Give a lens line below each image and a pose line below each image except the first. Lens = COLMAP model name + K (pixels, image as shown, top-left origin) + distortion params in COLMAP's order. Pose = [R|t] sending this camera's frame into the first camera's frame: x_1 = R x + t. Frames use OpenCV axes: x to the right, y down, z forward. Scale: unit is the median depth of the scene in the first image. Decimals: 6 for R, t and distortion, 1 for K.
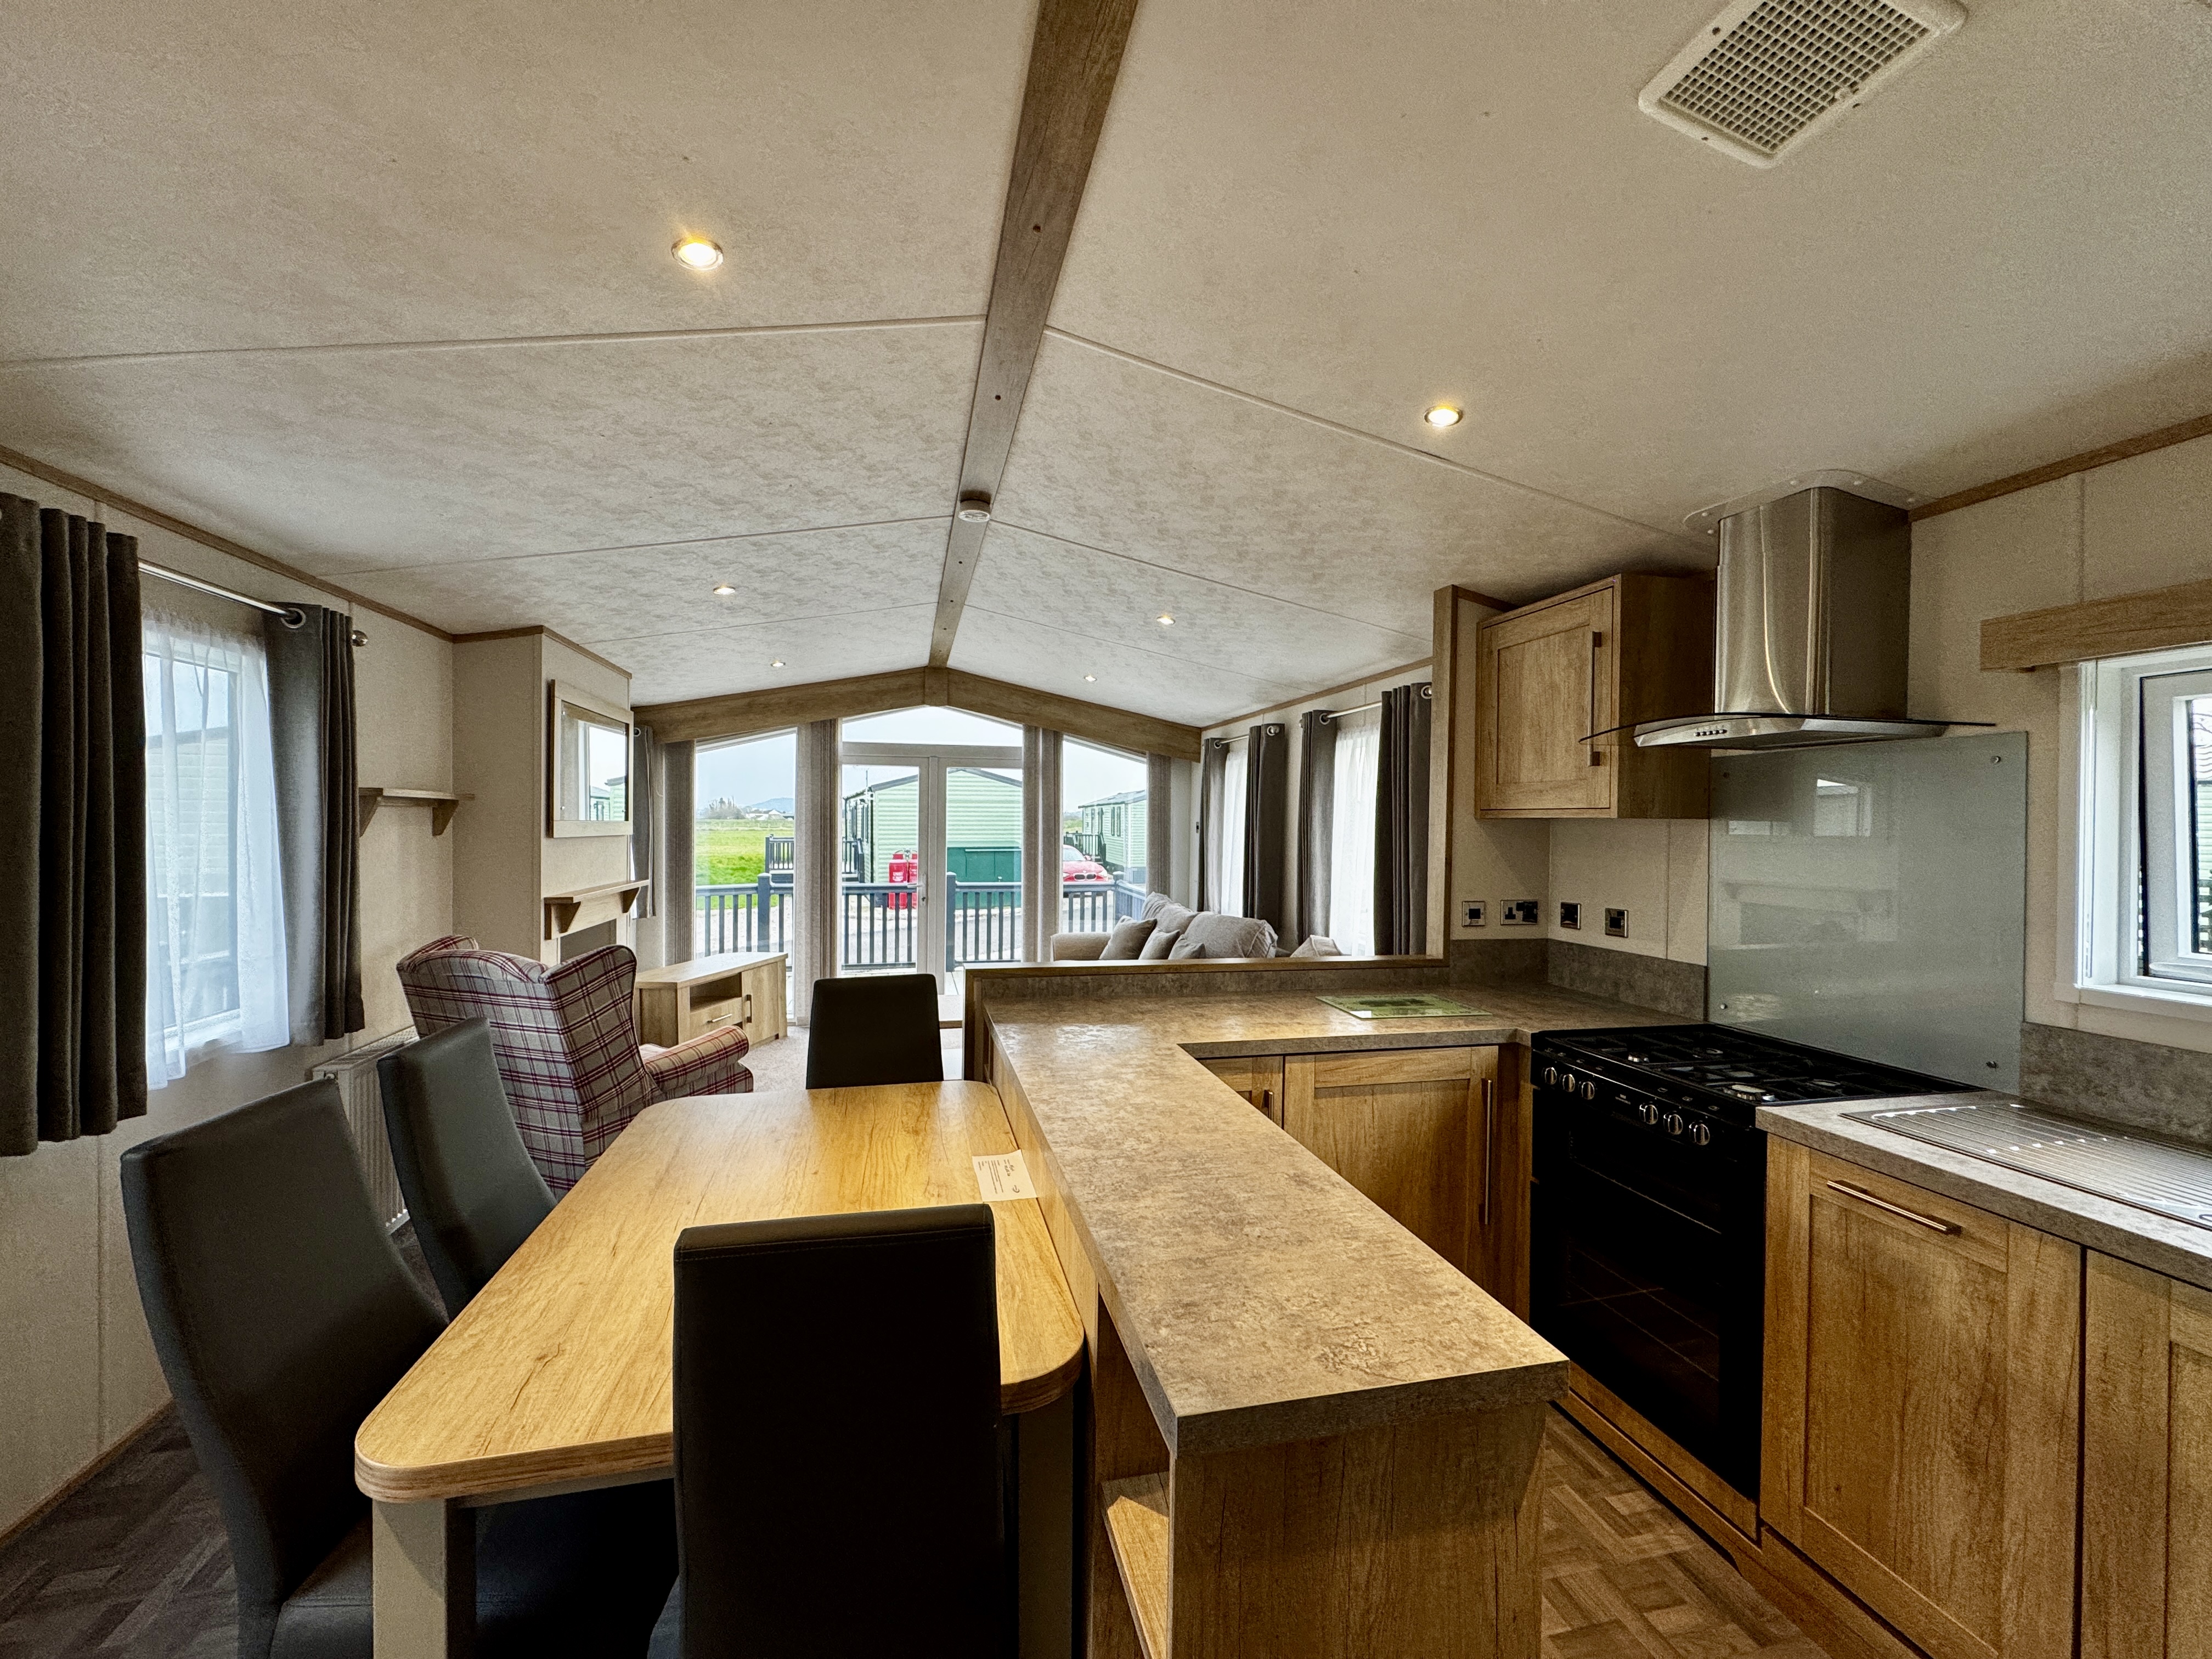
lens RADIAL K [[879.8, 0, 1106.0], [0, 879.8, 829.5], [0, 0, 1]] dist [0.000698, 0.000064]
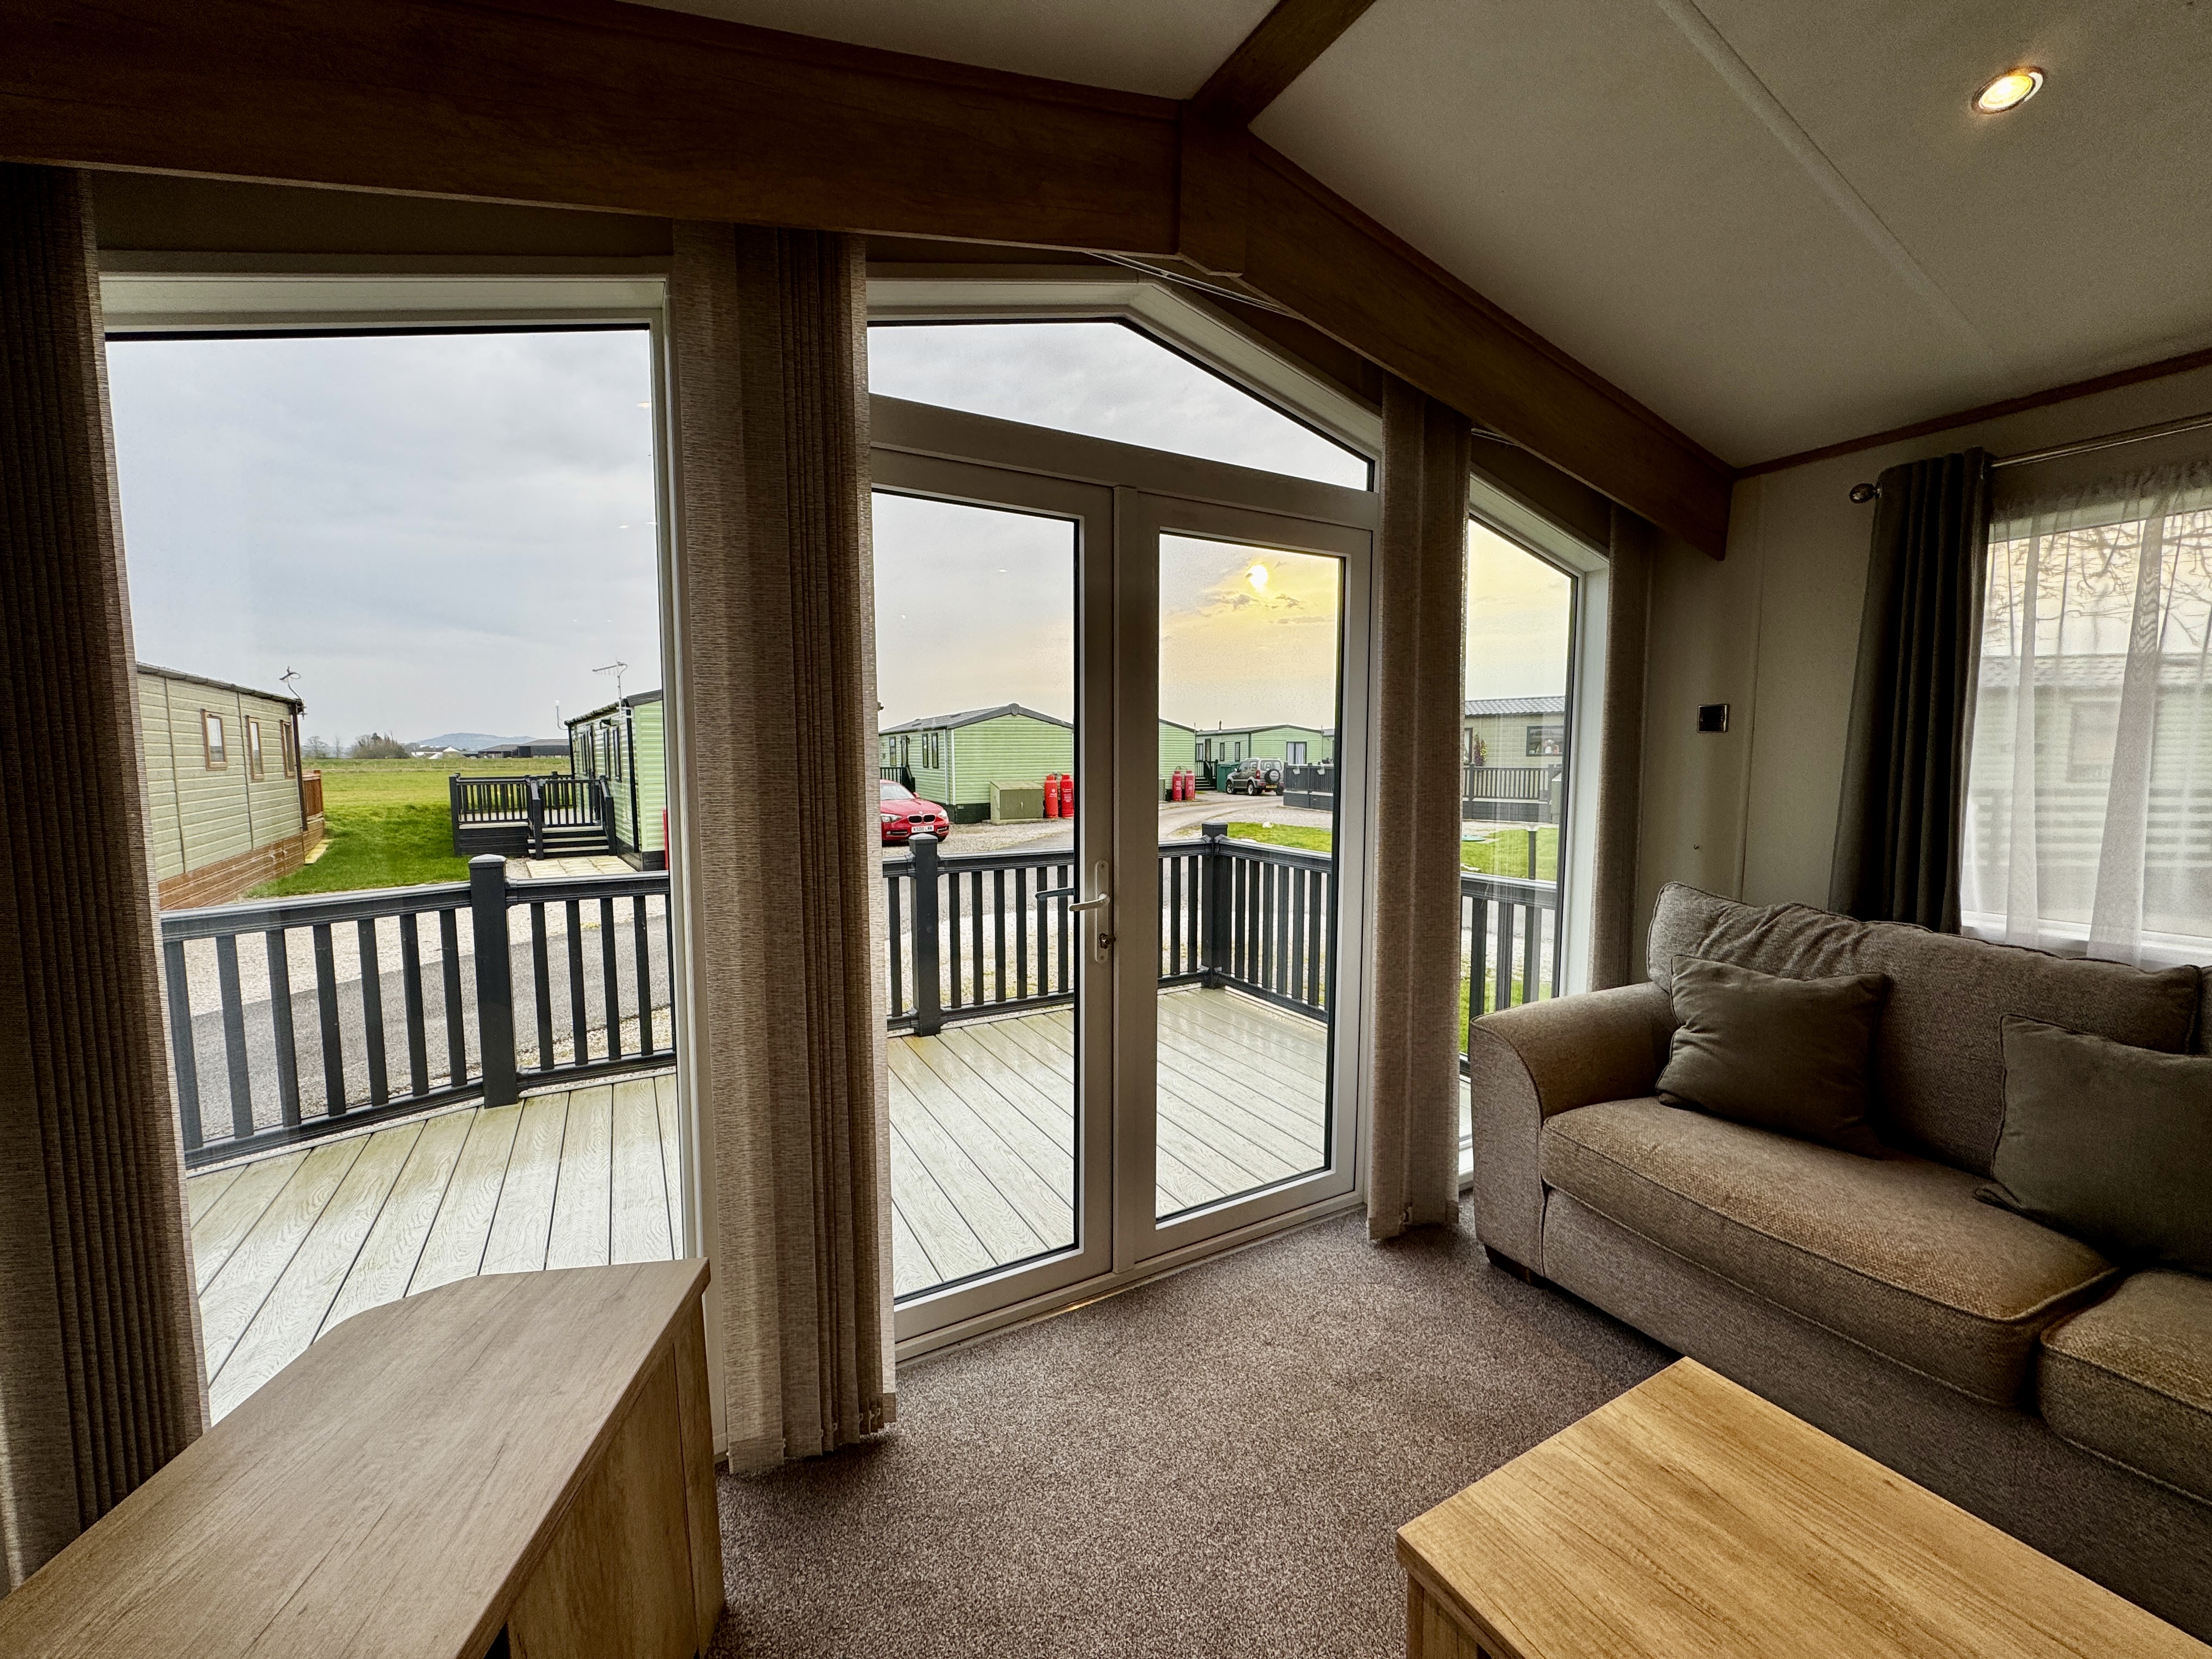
lens RADIAL K [[879.8, 0, 1106.0], [0, 879.8, 829.5], [0, 0, 1]] dist [0.000698, 0.000064]
pose [[0.961300, -0.033016, 0.273517, -0.261505], [0.012804, 0.997074, 0.075357, 0.018173], [-0.275204, -0.068939, 0.958911, 0.587671]]
